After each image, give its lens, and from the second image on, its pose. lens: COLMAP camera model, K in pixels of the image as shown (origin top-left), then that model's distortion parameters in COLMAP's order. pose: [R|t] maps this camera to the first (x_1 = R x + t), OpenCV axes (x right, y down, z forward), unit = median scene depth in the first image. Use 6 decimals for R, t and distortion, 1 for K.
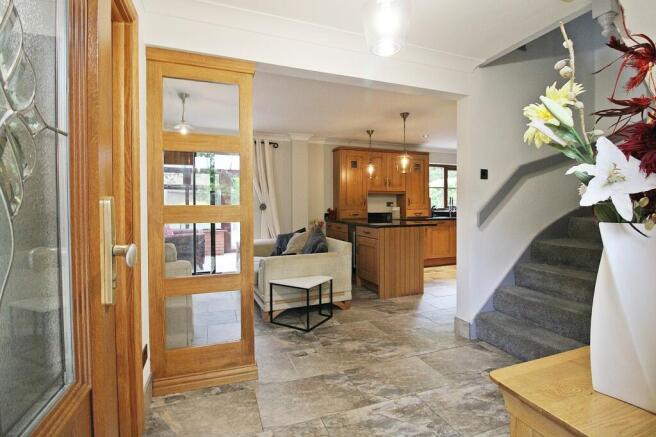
lens RADIAL K [[313.3, 0, 326.0], [0, 313.3, 220.2], [0, 0, 1]] dist [-0.007694, -0.000656]
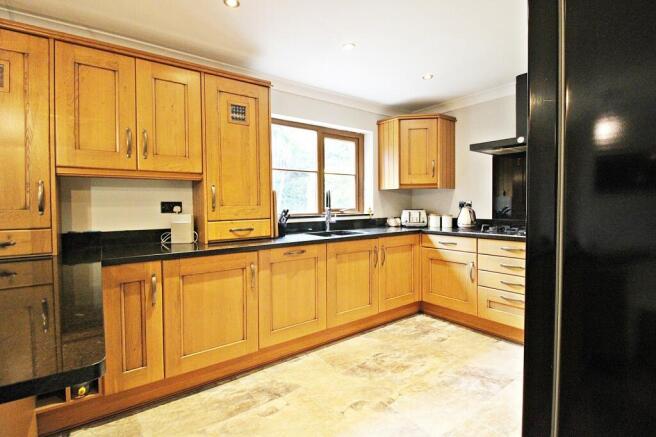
lens RADIAL K [[313.3, 0, 329.6], [0, 313.3, 214.5], [0, 0, 1]] dist [-0.007694, -0.000656]
pose [[0.960779, -0.013575, 0.276983, 0.286746], [0.016223, 0.999842, -0.007269, -0.036099], [-0.276841, 0.011477, 0.960847, 0.578642]]
